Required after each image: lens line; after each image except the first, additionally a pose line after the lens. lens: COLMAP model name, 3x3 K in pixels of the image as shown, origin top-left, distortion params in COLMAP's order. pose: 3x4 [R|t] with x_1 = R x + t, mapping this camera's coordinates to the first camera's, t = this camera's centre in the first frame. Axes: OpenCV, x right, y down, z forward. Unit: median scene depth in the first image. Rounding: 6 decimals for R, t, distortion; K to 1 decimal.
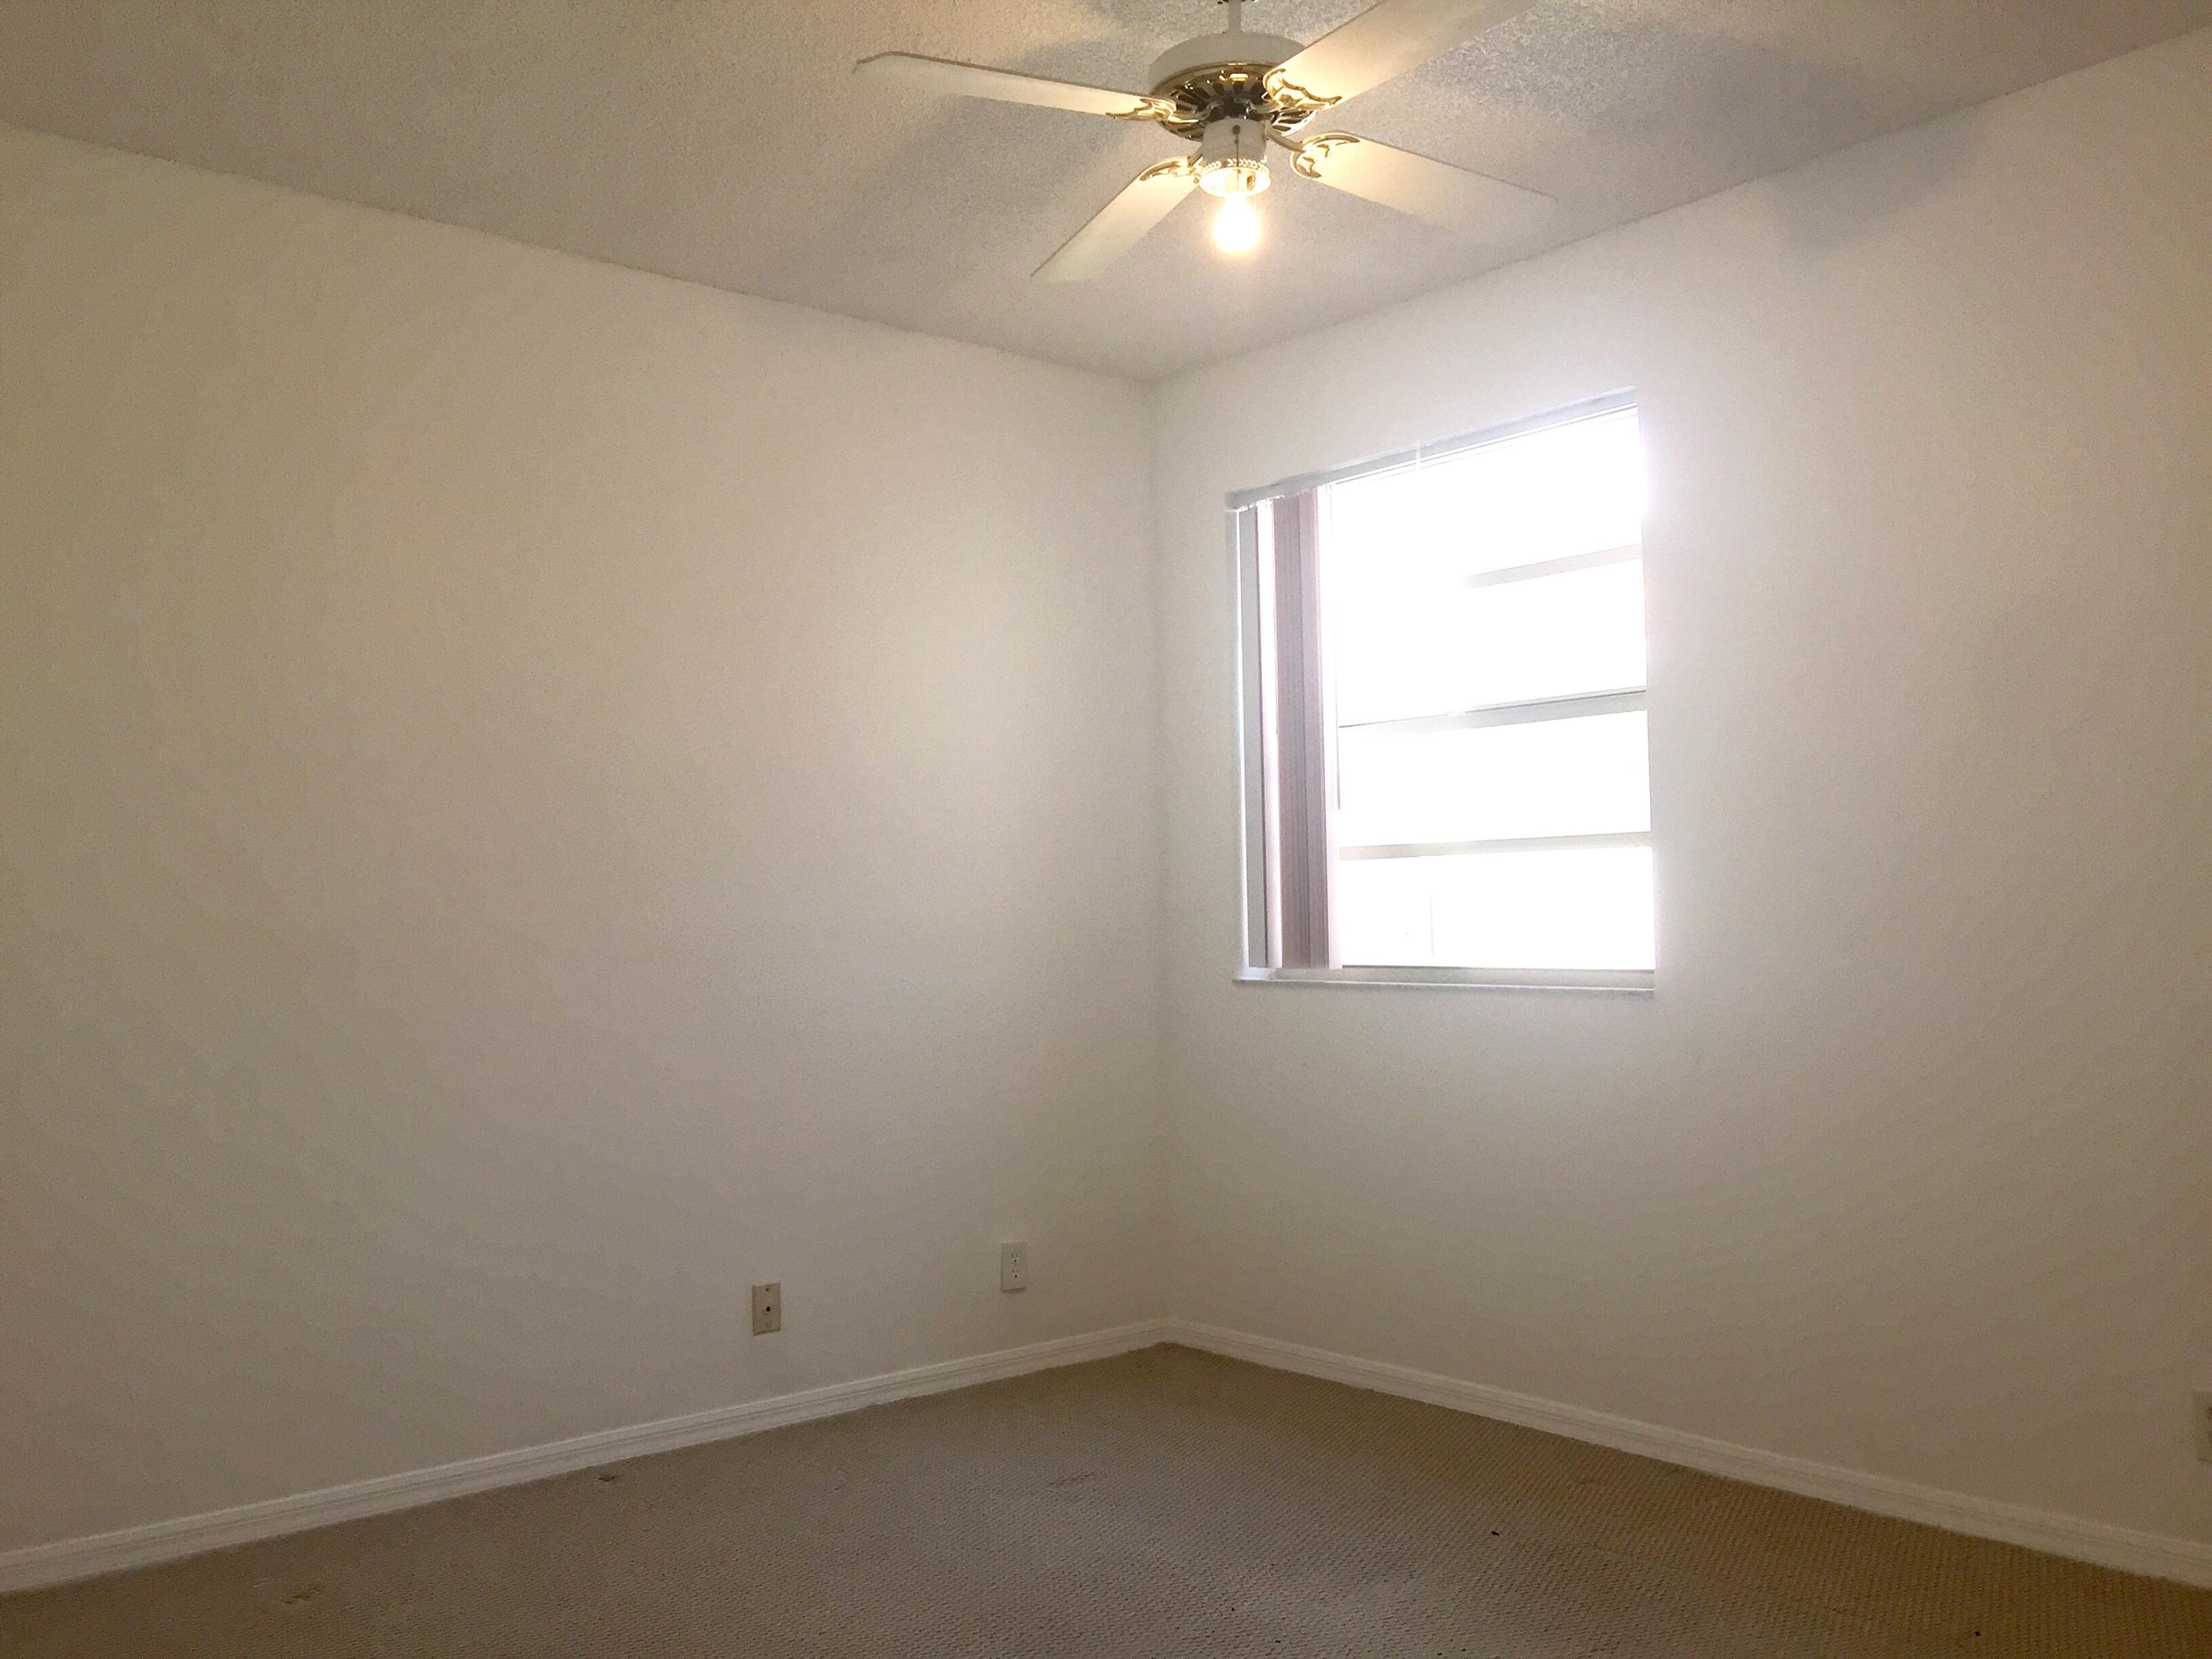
lens RADIAL K [[1889.0, 0, 1106.0], [0, 1889.0, 829.5], [0, 0, 1]] dist [0.122739, -0.261367]
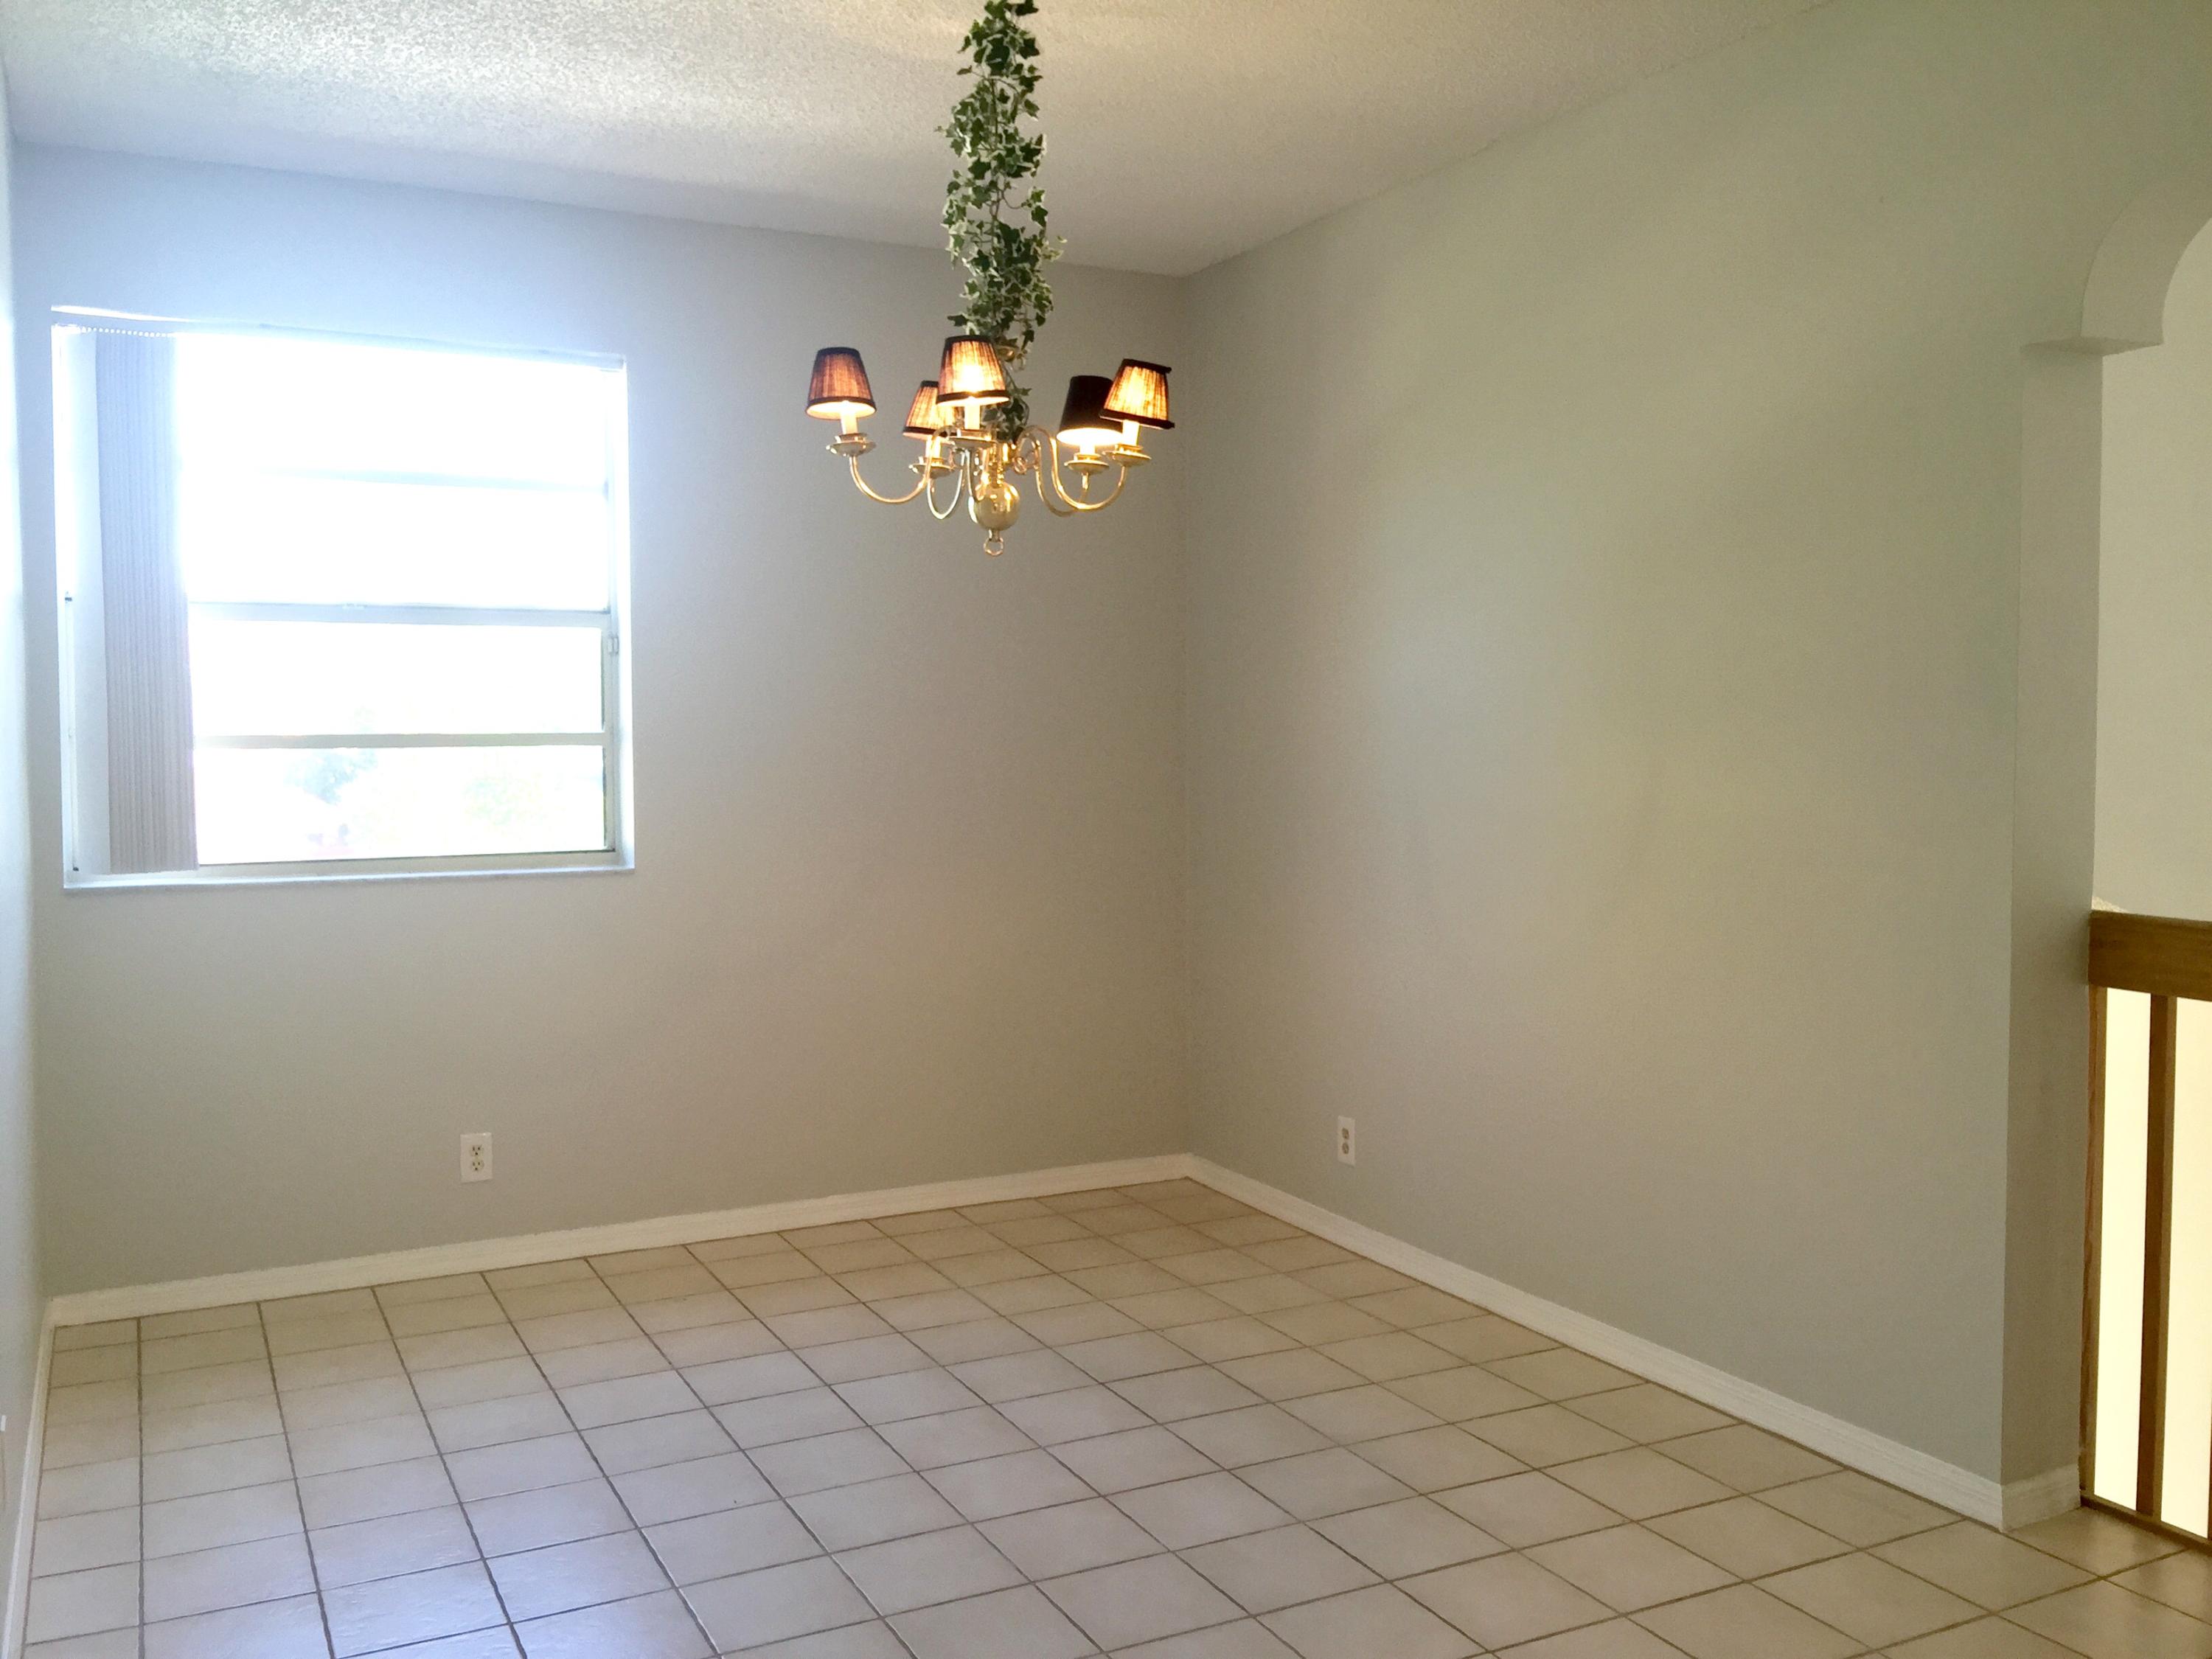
lens RADIAL K [[1889.0, 0, 1106.0], [0, 1889.0, 829.5], [0, 0, 1]] dist [0.122739, -0.261367]
pose [[0.207029, -0.033348, 0.977766, -0.782850], [-0.033934, 0.998573, 0.041243, 0.001565], [-0.977746, -0.041718, 0.205602, 0.444659]]
